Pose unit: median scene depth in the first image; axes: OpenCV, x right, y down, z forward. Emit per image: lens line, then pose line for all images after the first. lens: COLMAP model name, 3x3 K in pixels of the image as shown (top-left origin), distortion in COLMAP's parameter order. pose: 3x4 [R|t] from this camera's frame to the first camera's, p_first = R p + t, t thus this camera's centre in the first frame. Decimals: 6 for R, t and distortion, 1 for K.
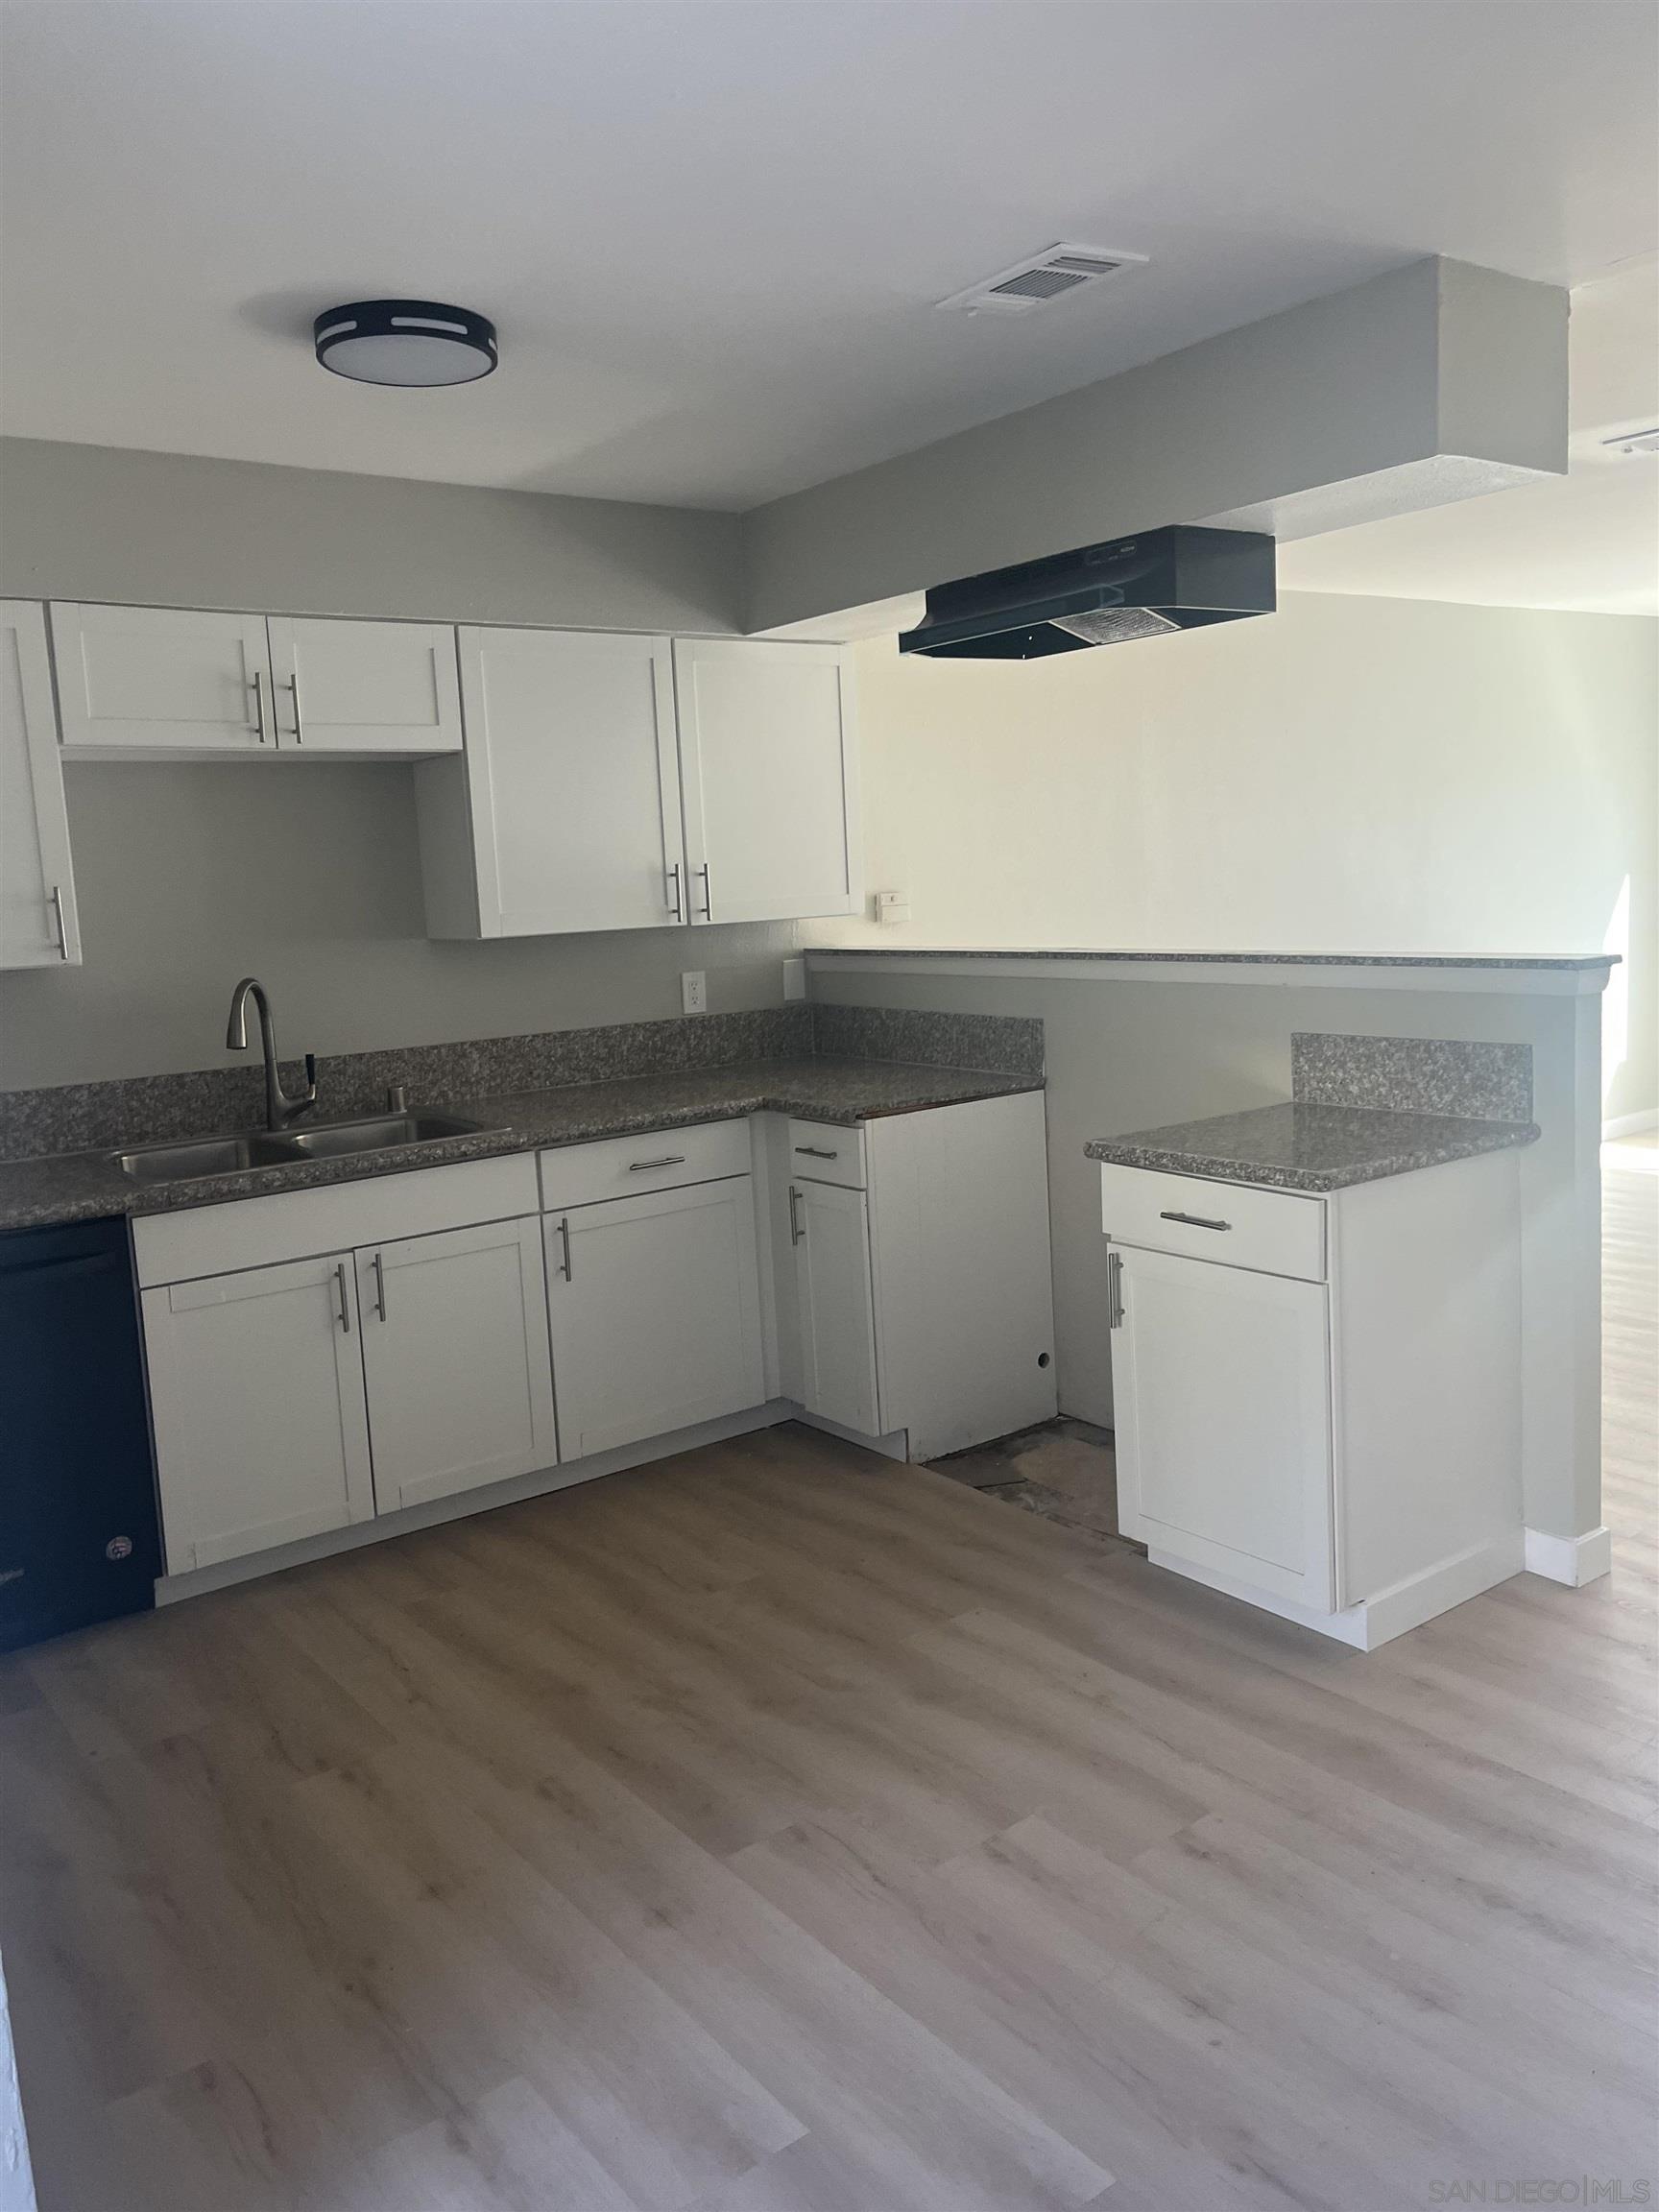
lens RADIAL K [[1675.8, 0, 816.6], [0, 1675.8, 1074.2], [0, 0, 1]] dist [0.056097, -0.078810]
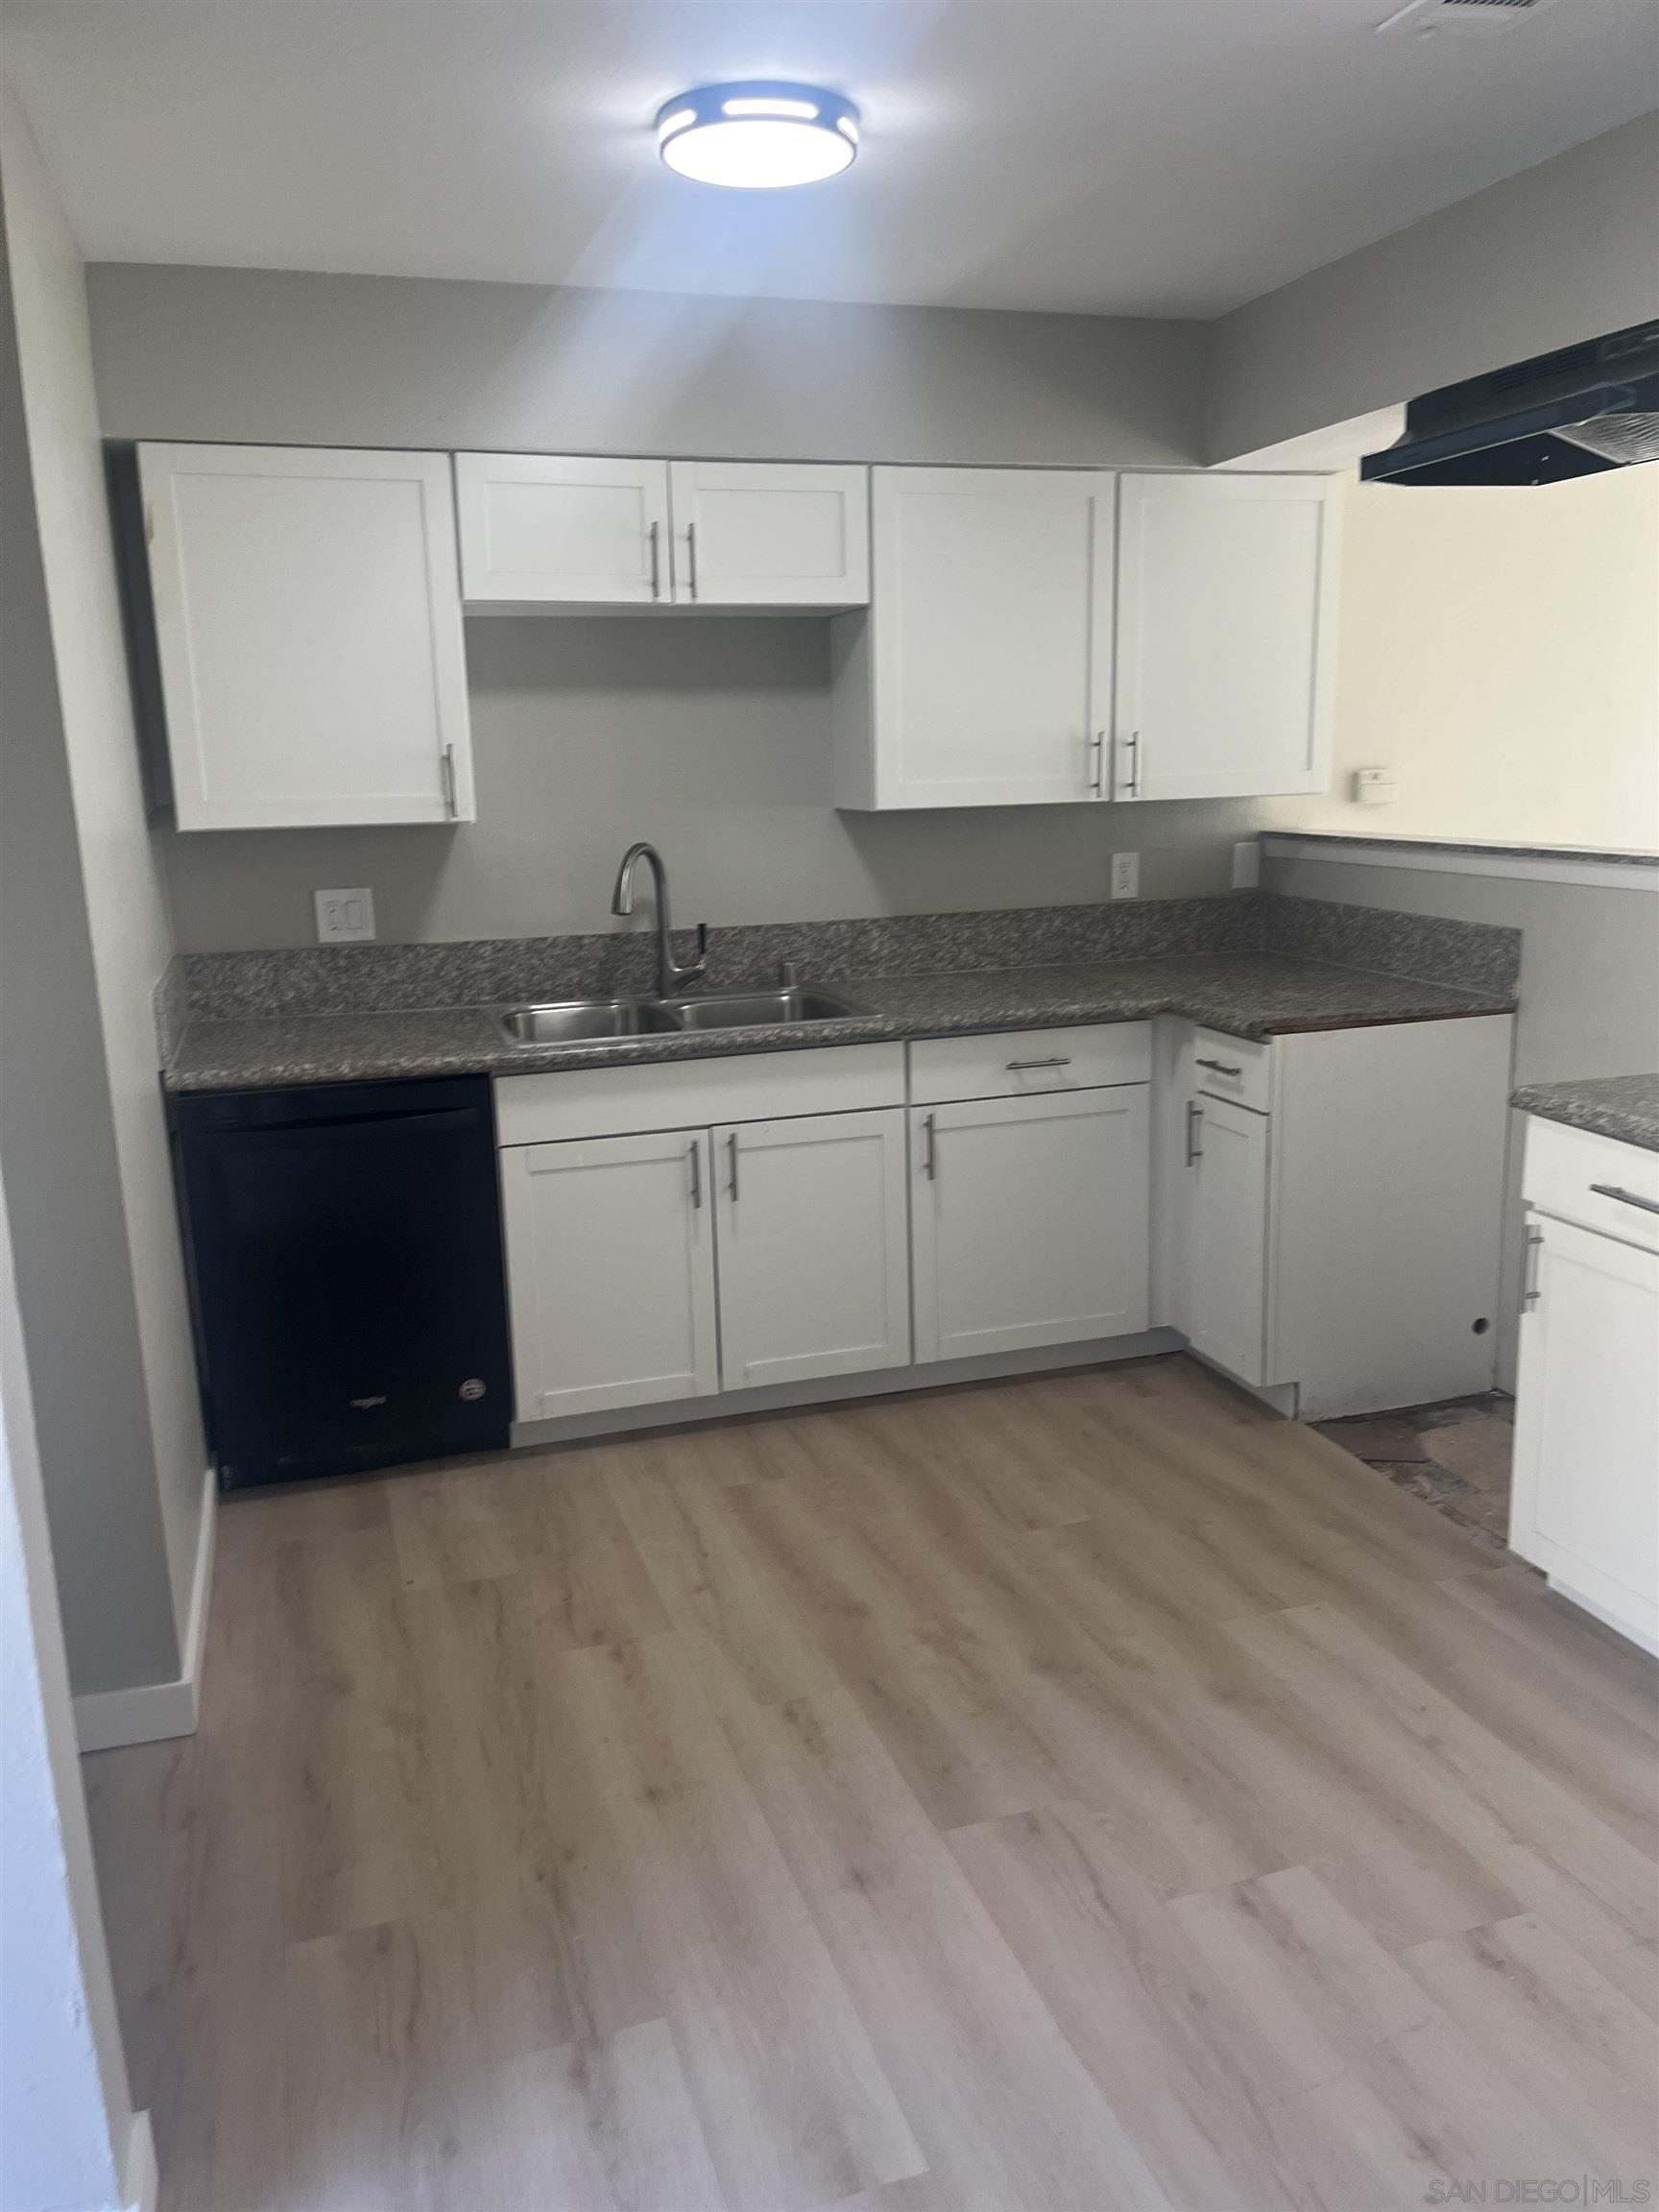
lens RADIAL K [[1675.8, 0, 813.4], [0, 1675.8, 1112.3], [0, 0, 1]] dist [0.056097, -0.078810]
pose [[0.942731, 0.094856, -0.319781, 0.097408], [-0.061520, 0.991711, 0.112805, -0.019009], [0.327831, -0.086672, 0.940752, 0.100699]]
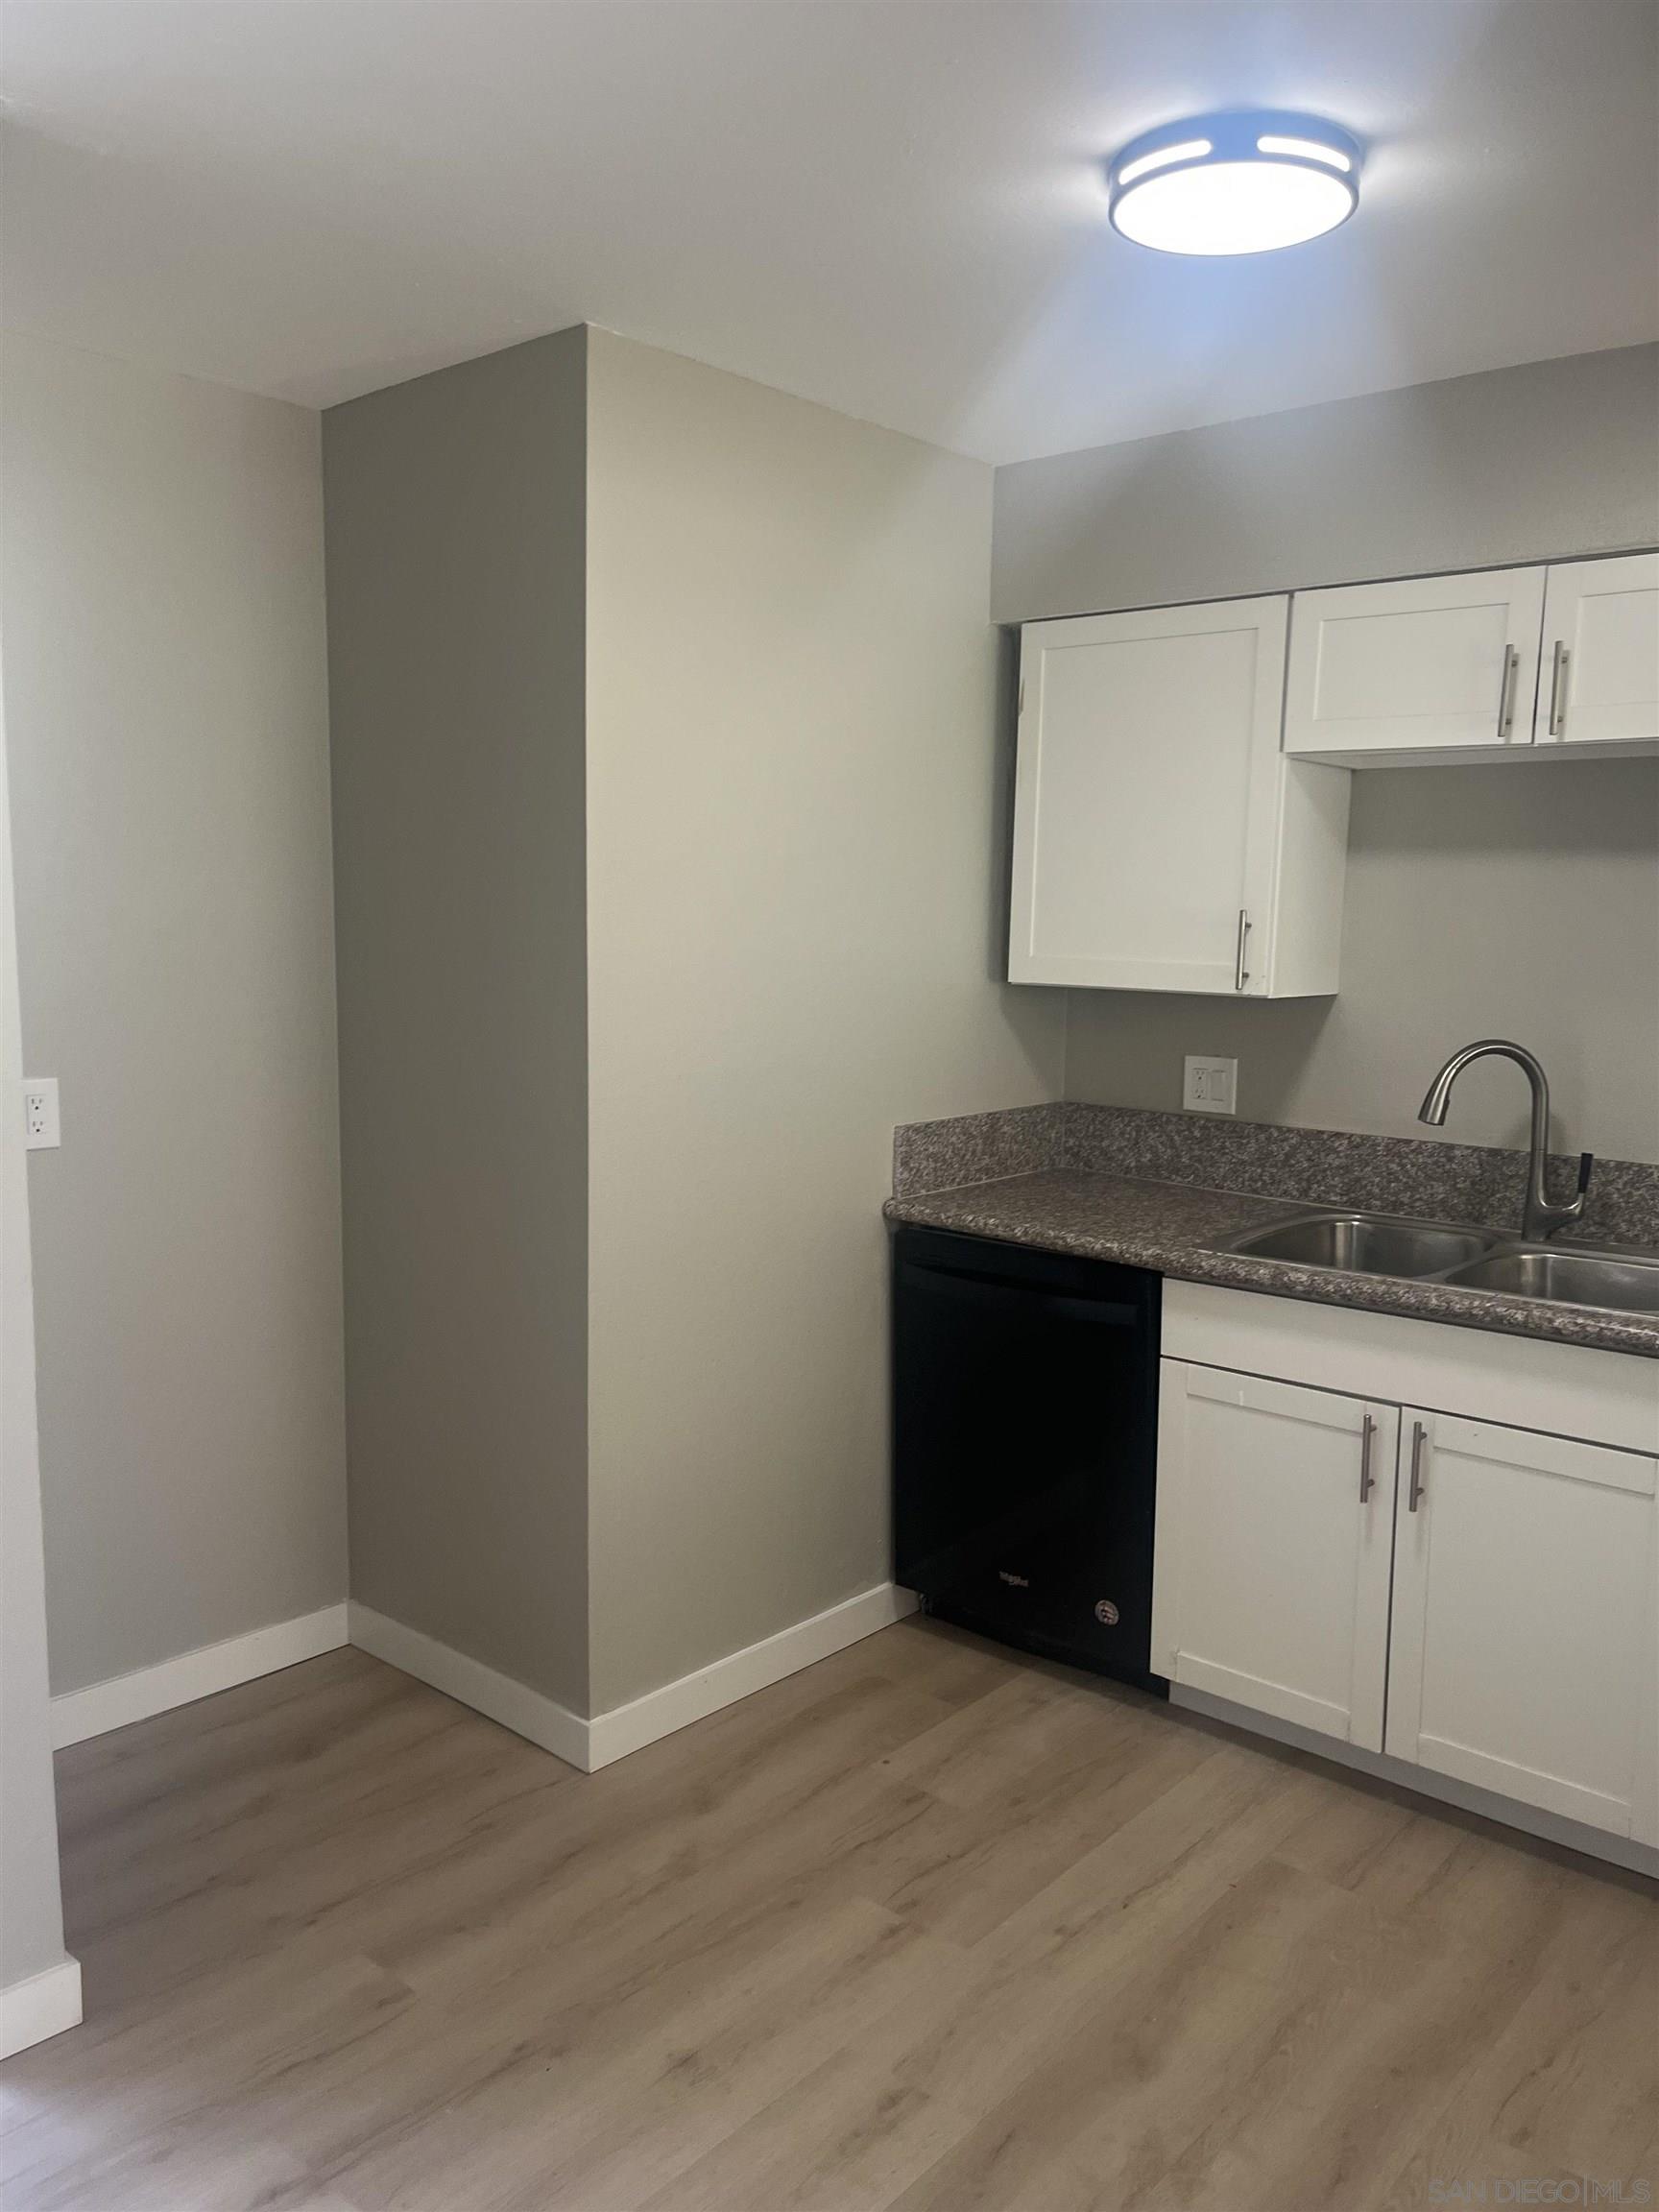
lens RADIAL K [[1675.8, 0, 824.6], [0, 1675.8, 1109.0], [0, 0, 1]] dist [0.056097, -0.078810]
pose [[0.205897, 0.169444, -0.963792, 0.393557], [-0.145301, 0.979271, 0.141124, -0.099393], [0.967726, 0.110983, 0.226250, 0.575537]]
